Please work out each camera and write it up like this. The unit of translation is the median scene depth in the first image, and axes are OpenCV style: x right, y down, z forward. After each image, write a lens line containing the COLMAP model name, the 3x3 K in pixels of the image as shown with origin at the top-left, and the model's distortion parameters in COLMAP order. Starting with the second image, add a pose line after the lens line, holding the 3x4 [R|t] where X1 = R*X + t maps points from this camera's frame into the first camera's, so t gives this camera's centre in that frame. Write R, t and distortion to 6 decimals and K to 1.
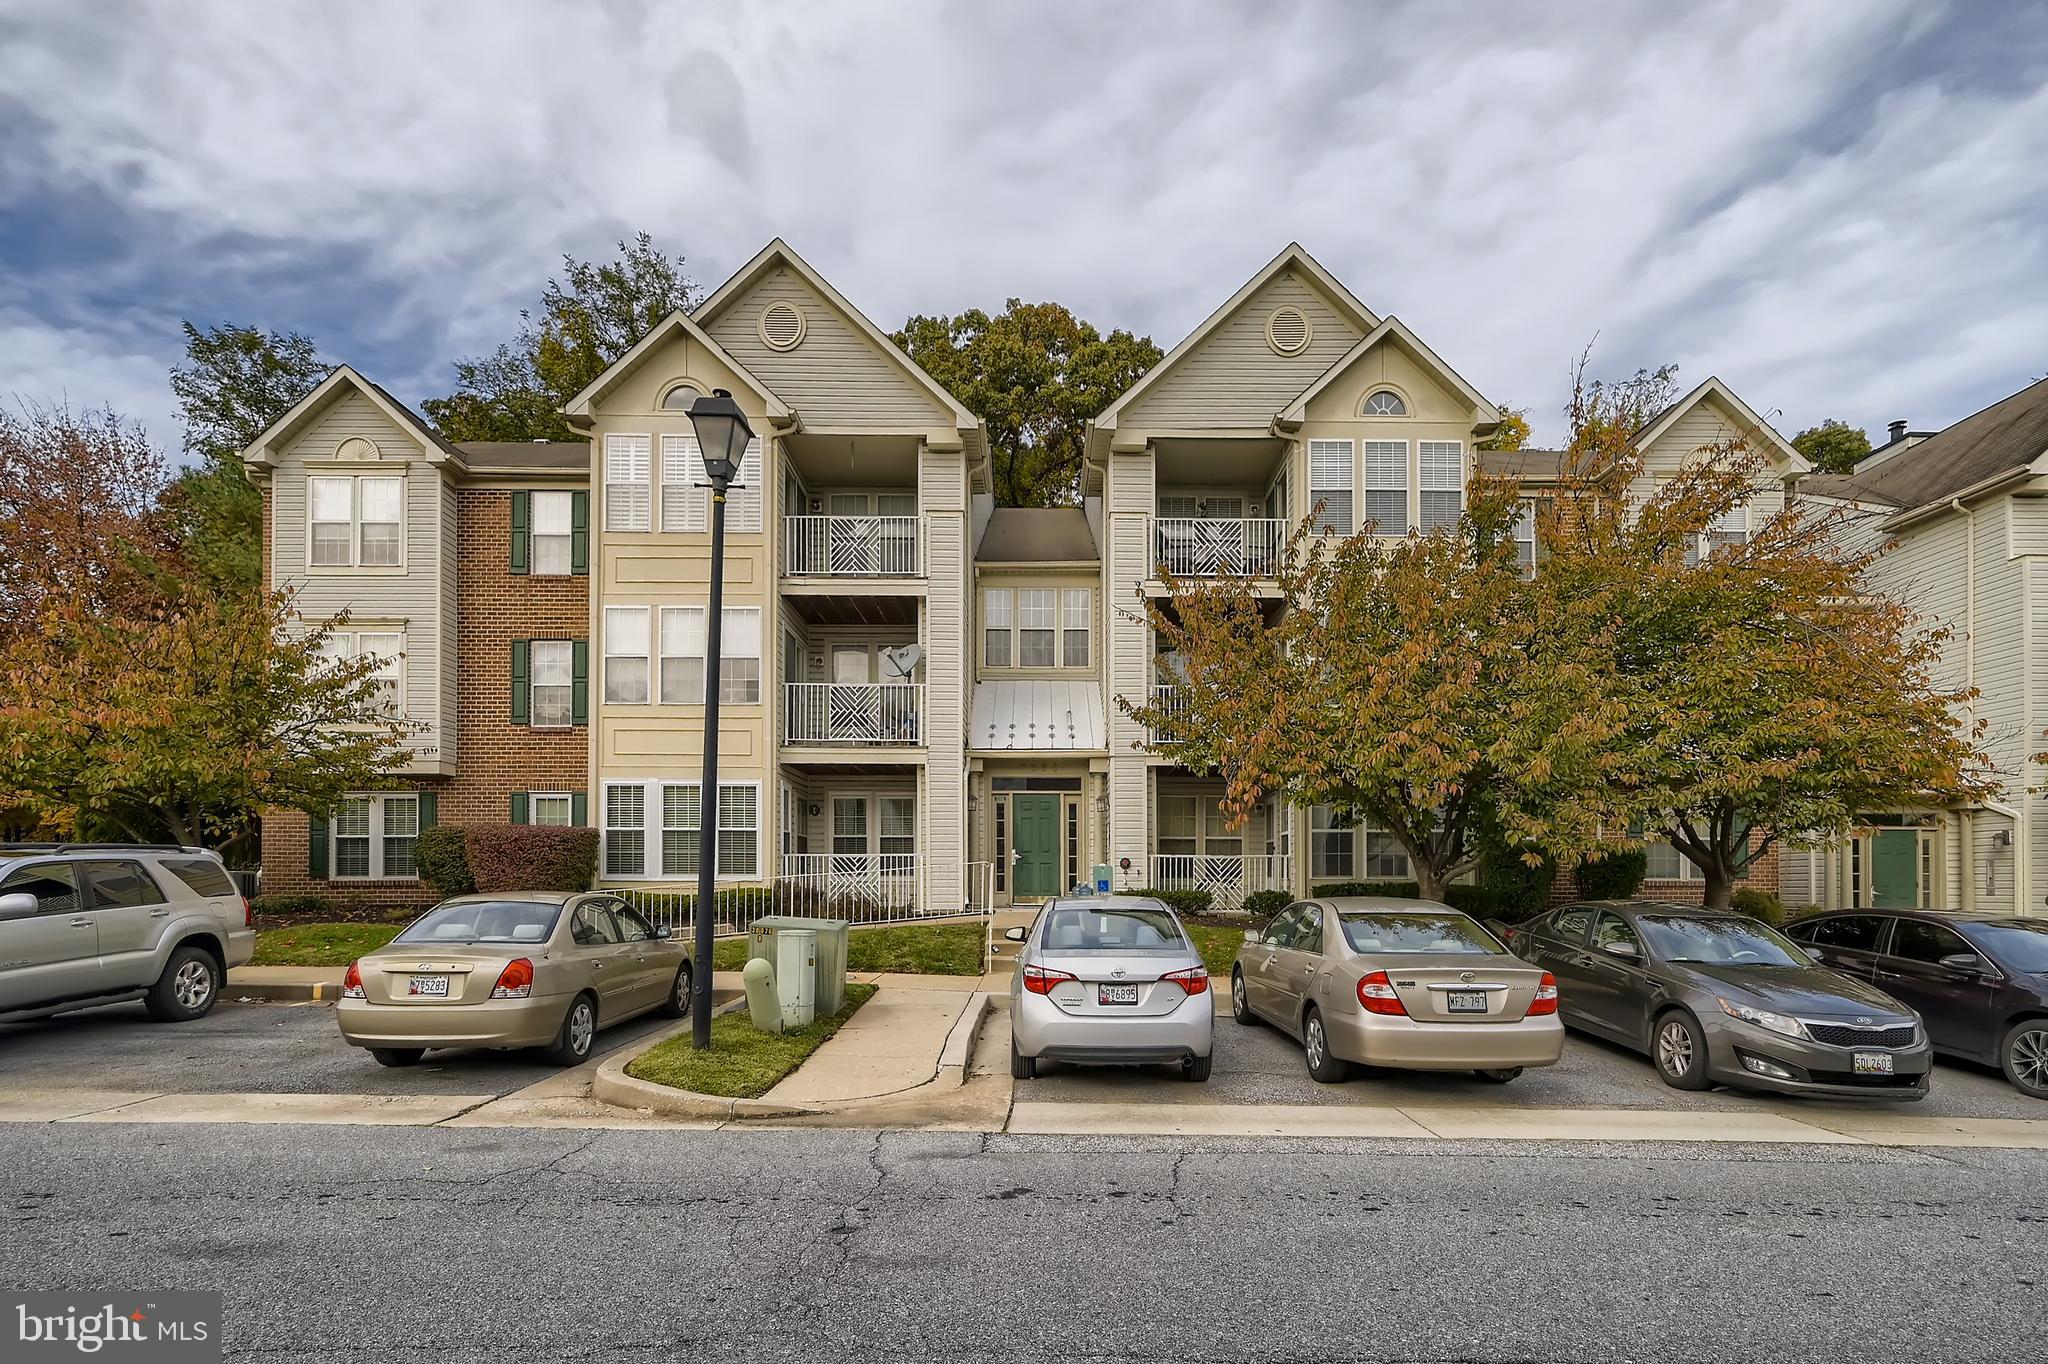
lens RADIAL K [[931.0, 0, 1058.3], [0, 931.0, 601.0], [0, 0, 1]] dist [0.003898, 0.000794]
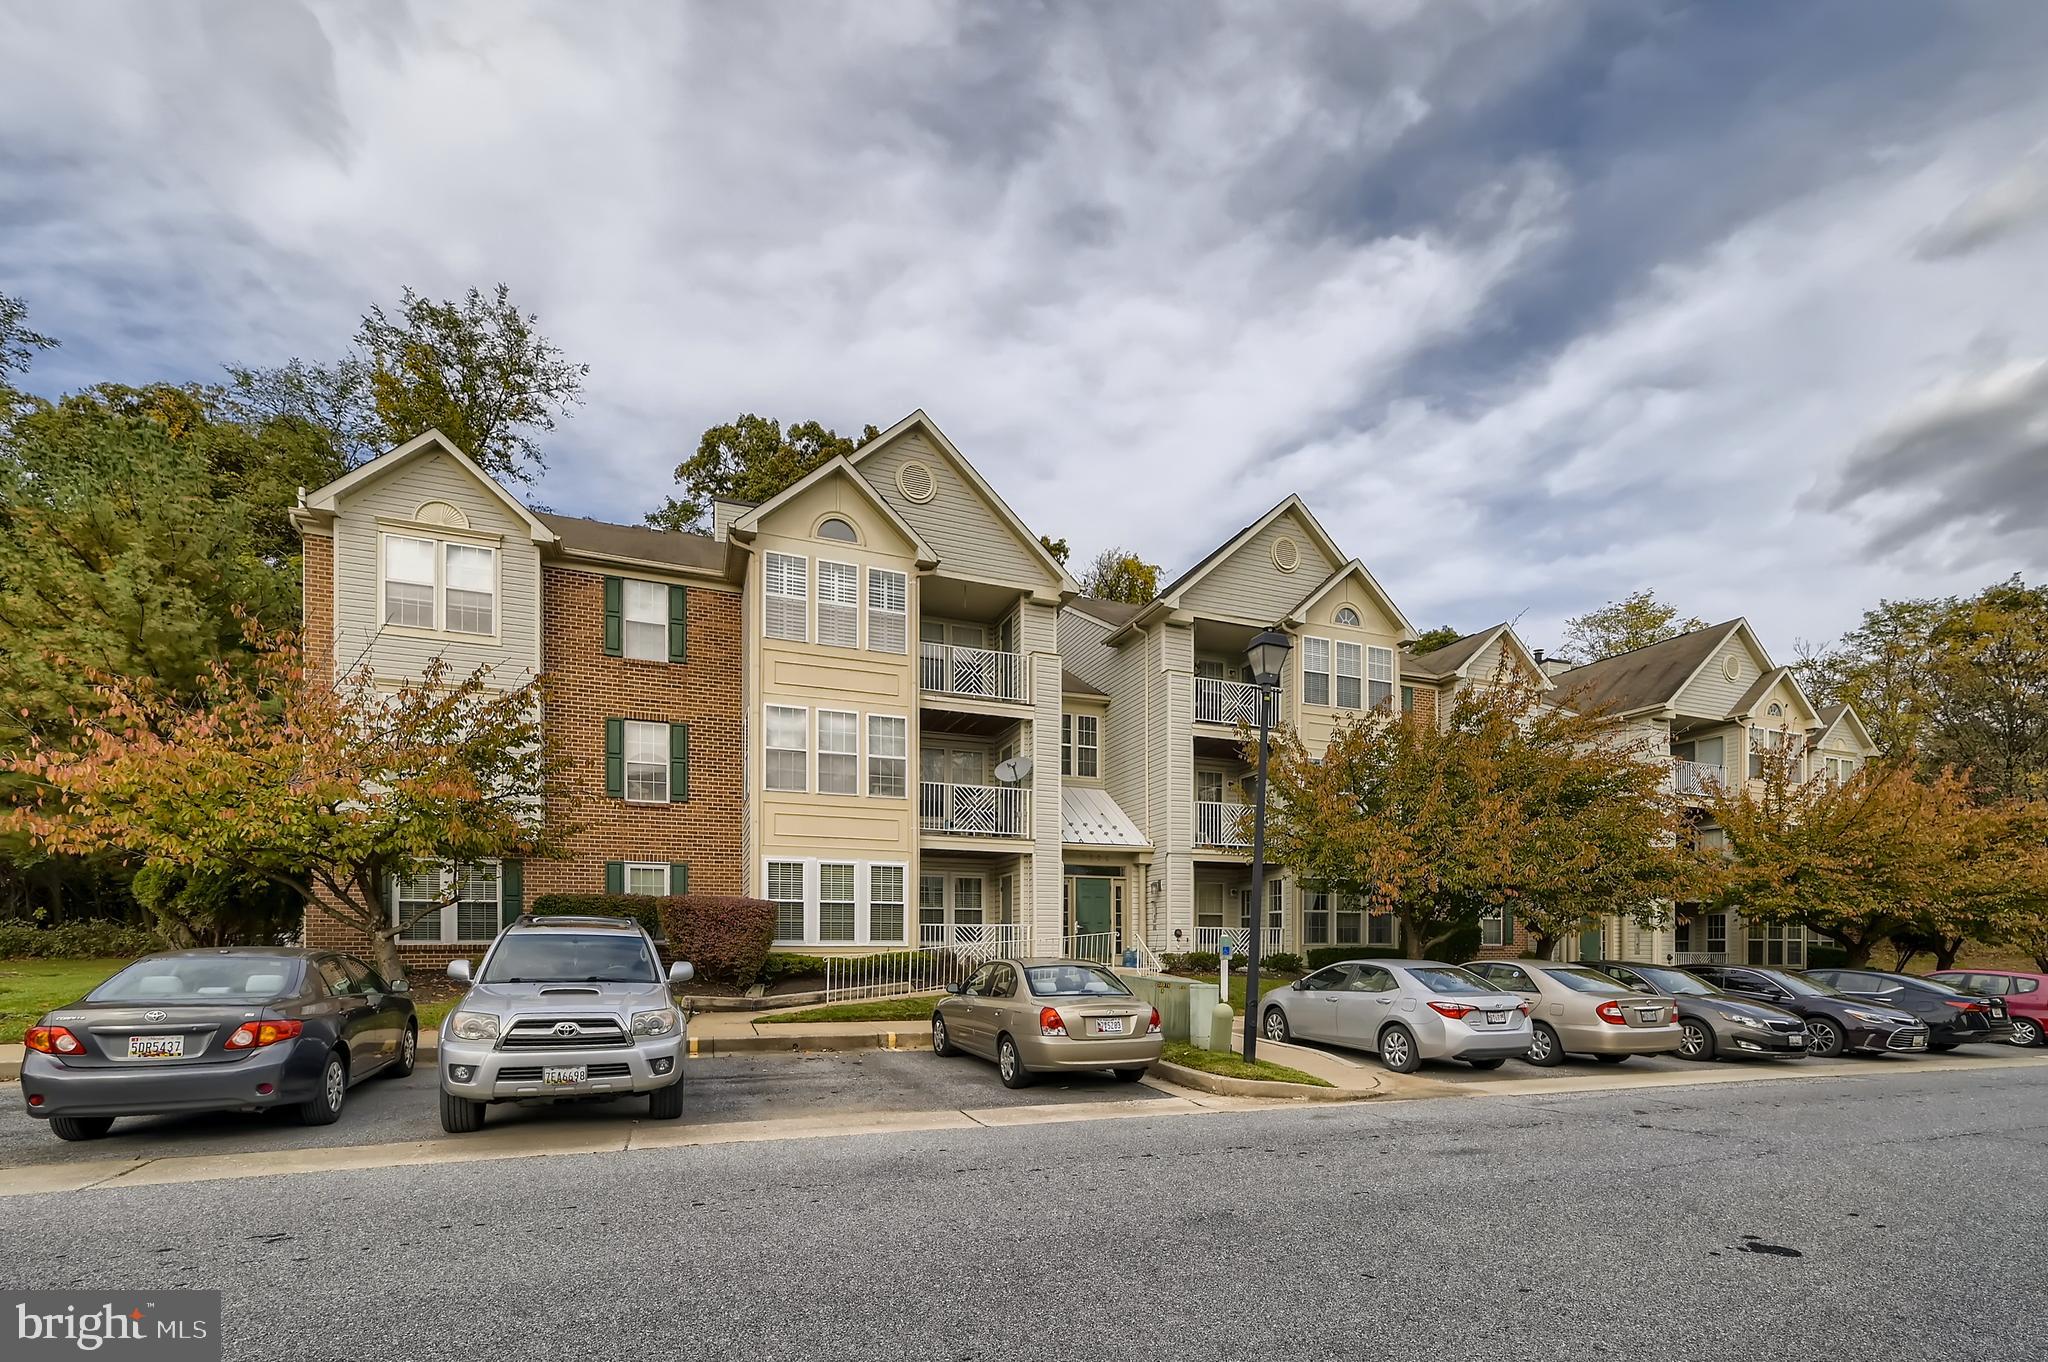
lens RADIAL K [[807.0, 0, 1020.8], [0, 807.0, 681.9], [0, 0, 1]] dist [-0.001184, -0.000196]
pose [[0.941516, 0.104315, 0.320416, -0.509768], [-0.097478, 0.994537, -0.037350, -0.012798], [-0.322561, 0.003933, 0.946540, -0.031023]]
